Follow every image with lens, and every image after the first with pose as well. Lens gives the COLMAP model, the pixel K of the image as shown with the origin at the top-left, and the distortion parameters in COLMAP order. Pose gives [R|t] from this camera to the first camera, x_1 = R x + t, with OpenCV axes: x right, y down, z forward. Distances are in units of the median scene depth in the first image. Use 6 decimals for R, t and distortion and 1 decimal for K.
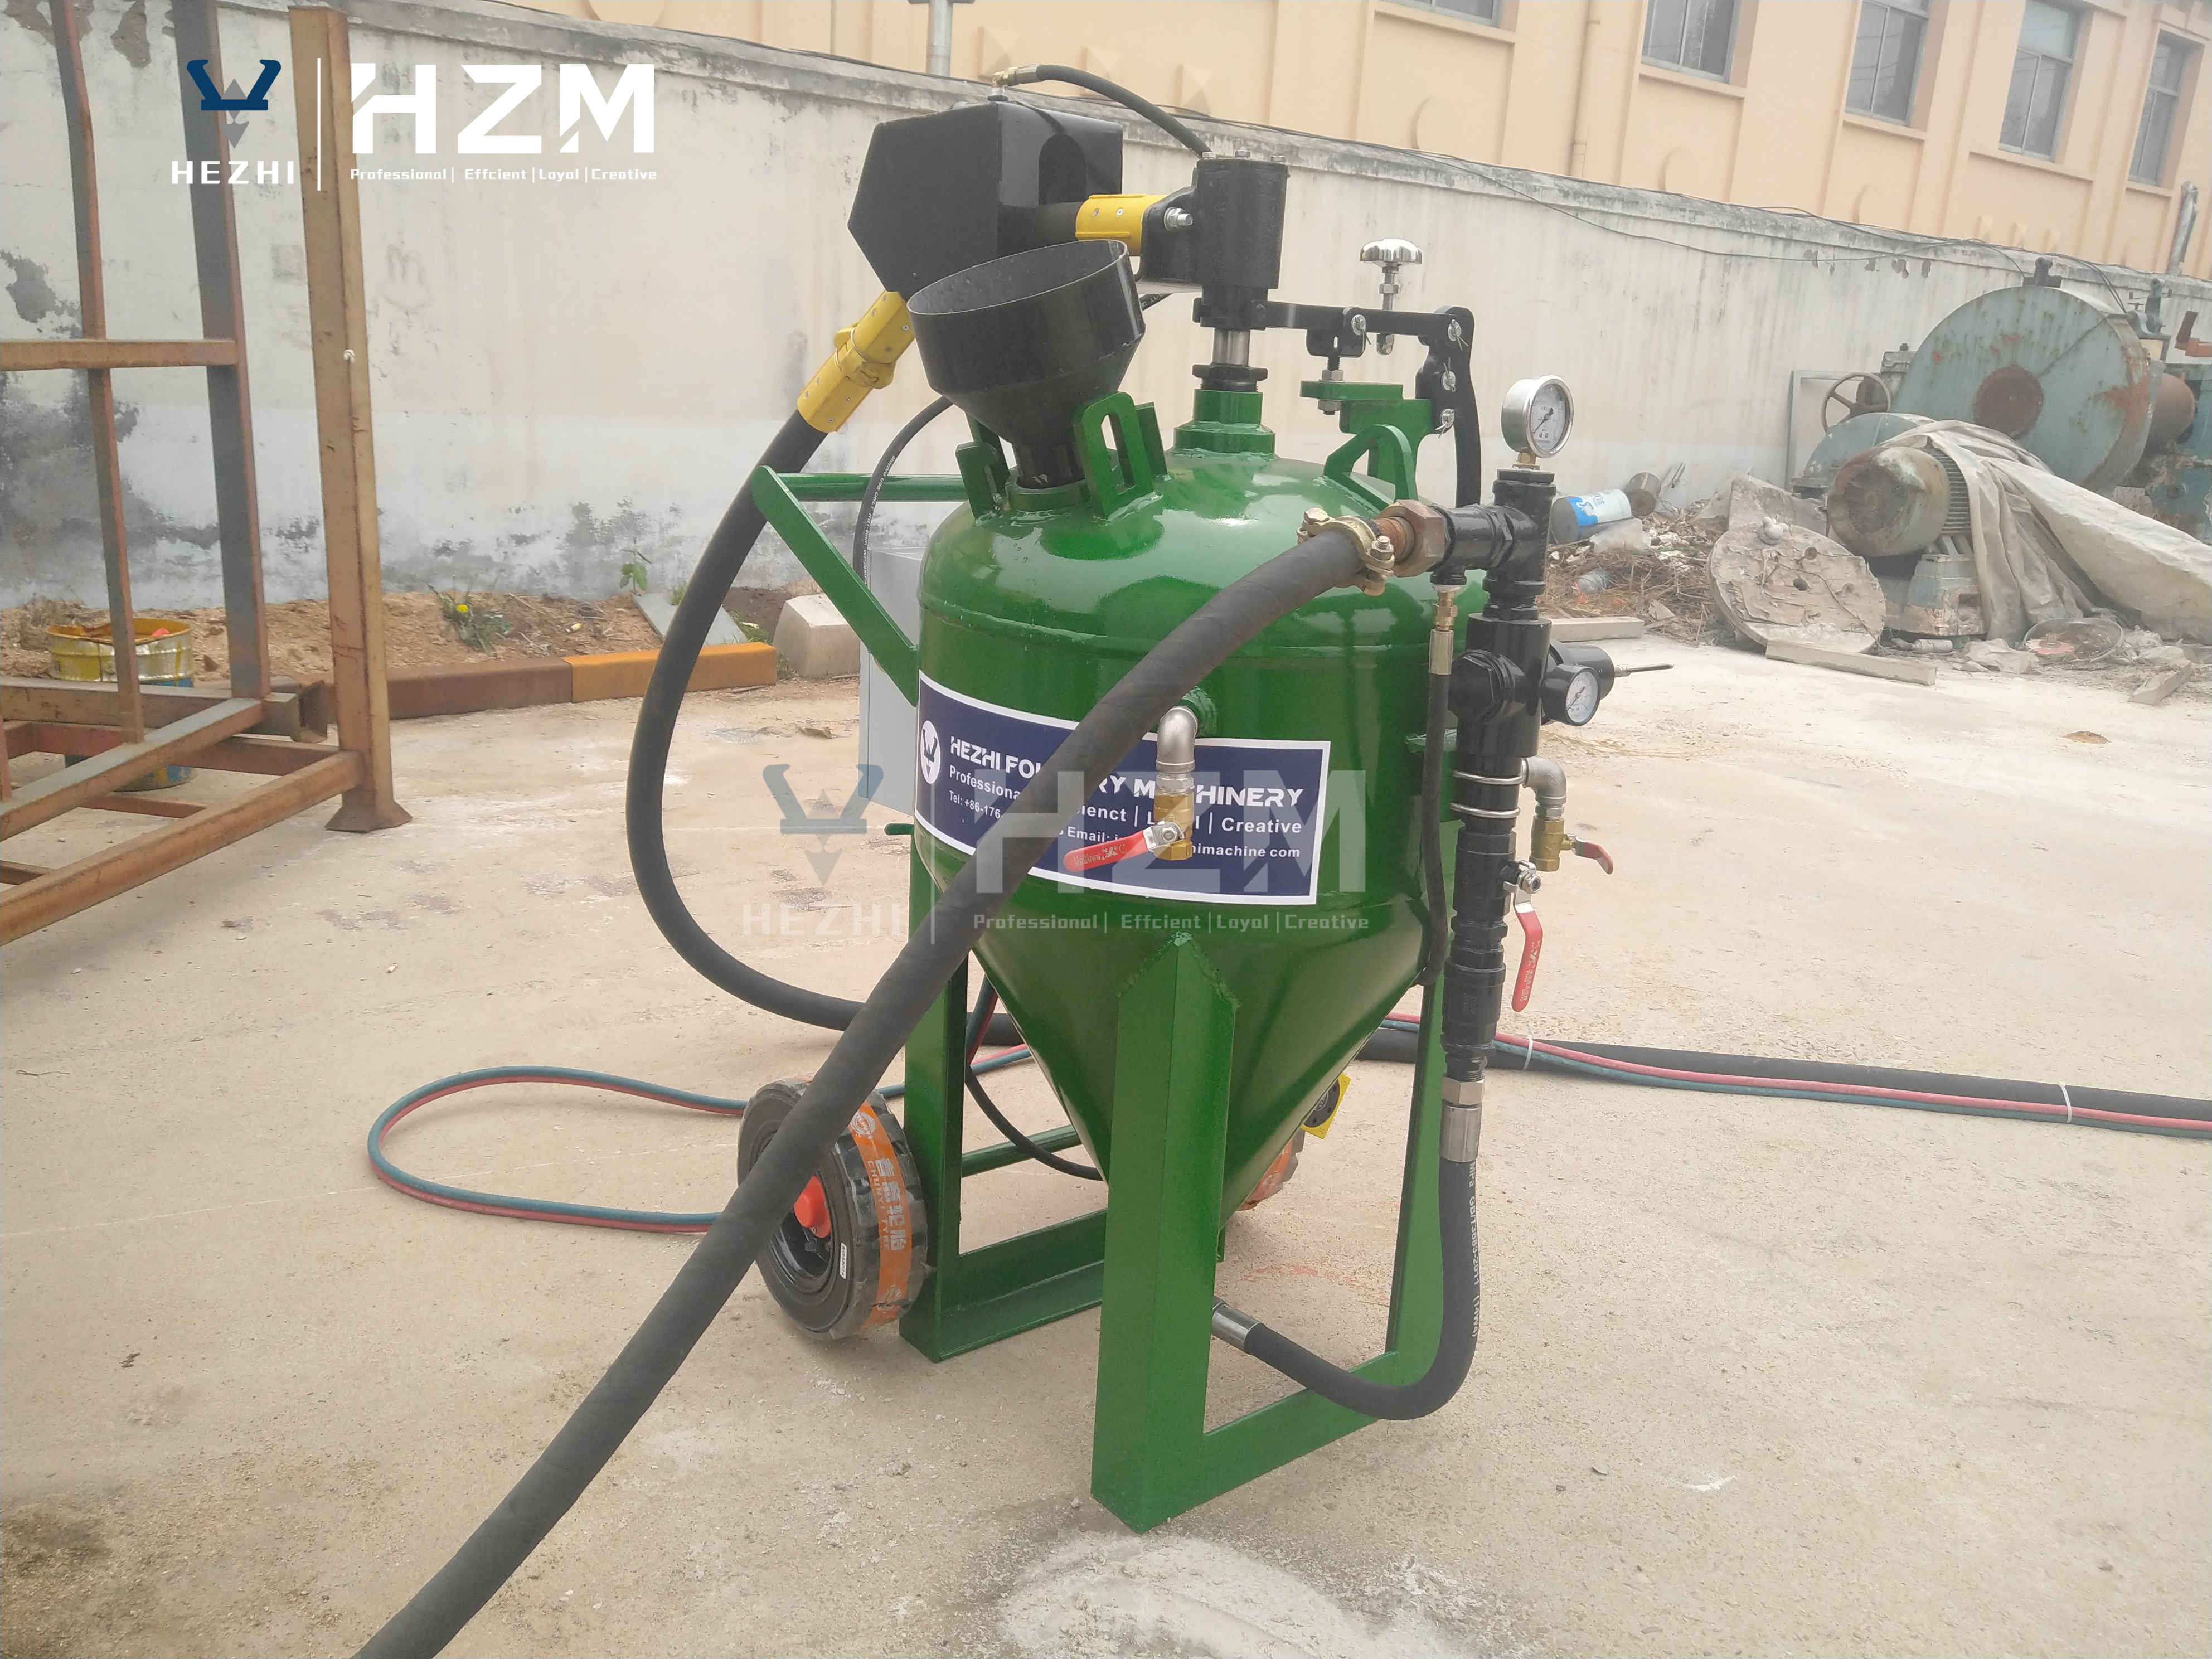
lens RADIAL K [[1825.4, 0, 1106.0], [0, 1825.4, 829.5], [0, 0, 1]] dist [0.001666, 0.020729]
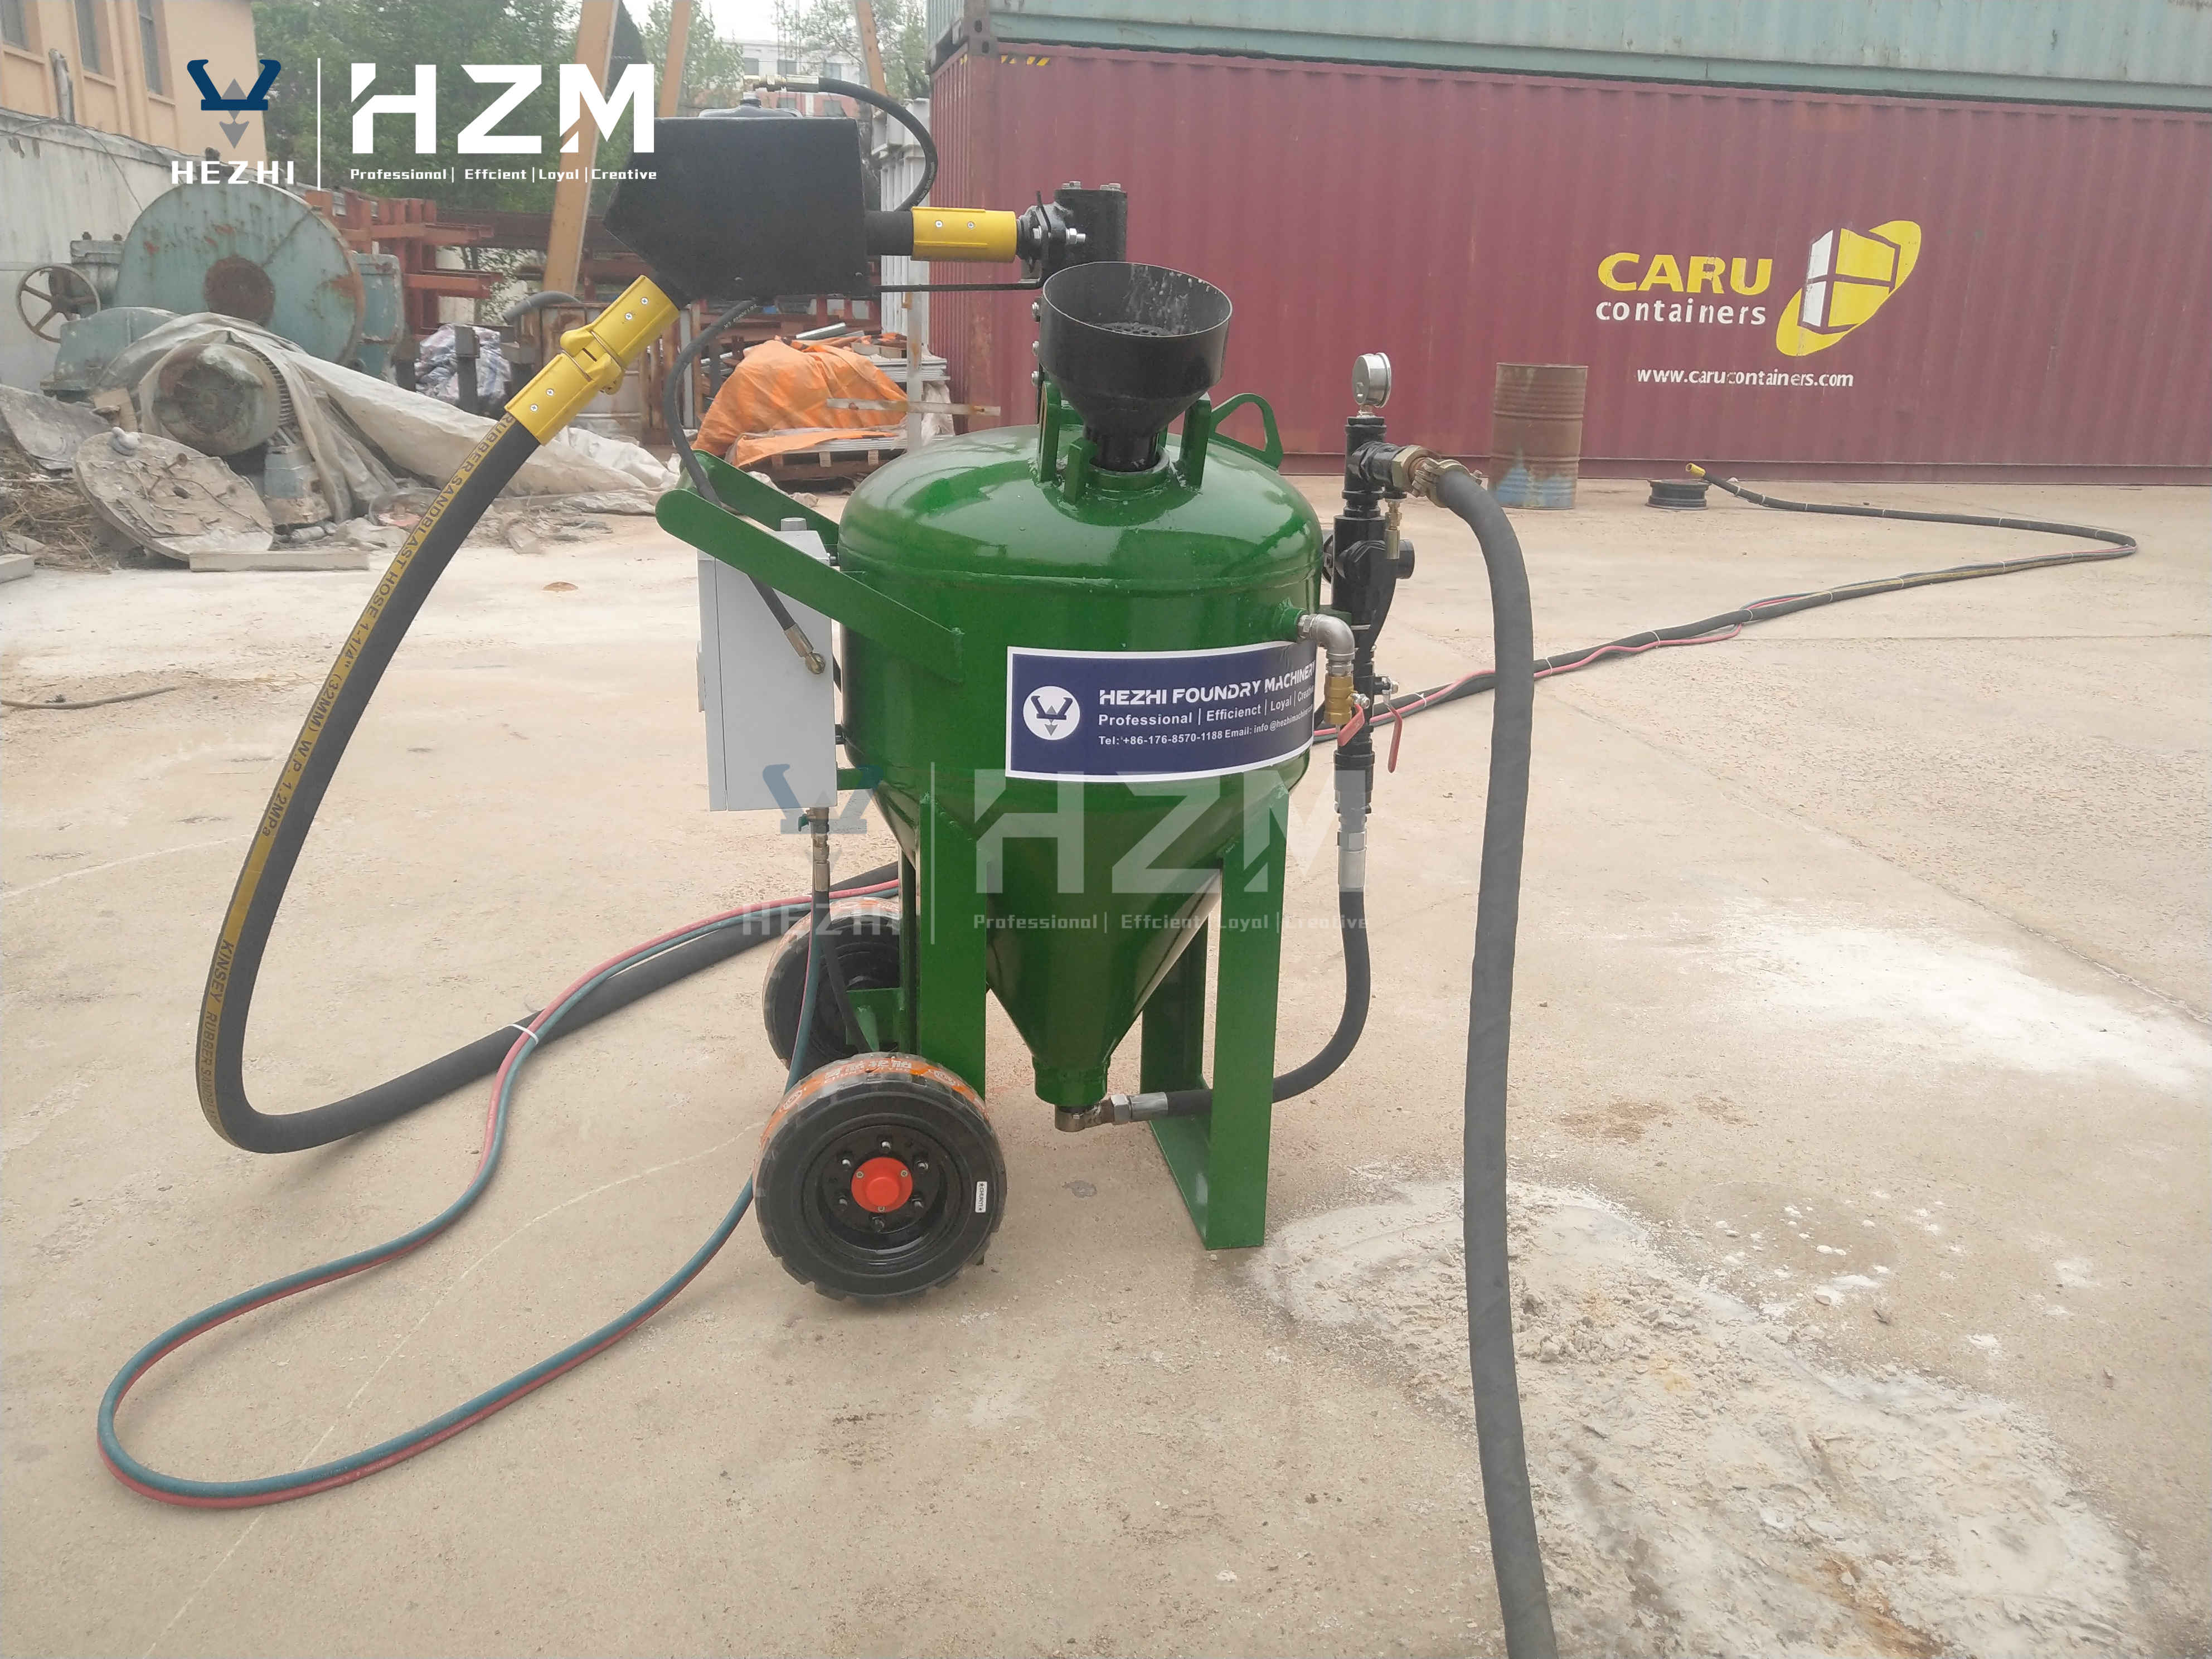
lens RADIAL K [[1825.4, 0, 1106.0], [0, 1825.4, 829.5], [0, 0, 1]] dist [0.001666, 0.020729]
pose [[0.463677, -0.289219, 0.837470, -0.254608], [0.227373, 0.952409, 0.203024, -0.047415], [-0.856332, 0.096281, 0.507371, 0.095399]]
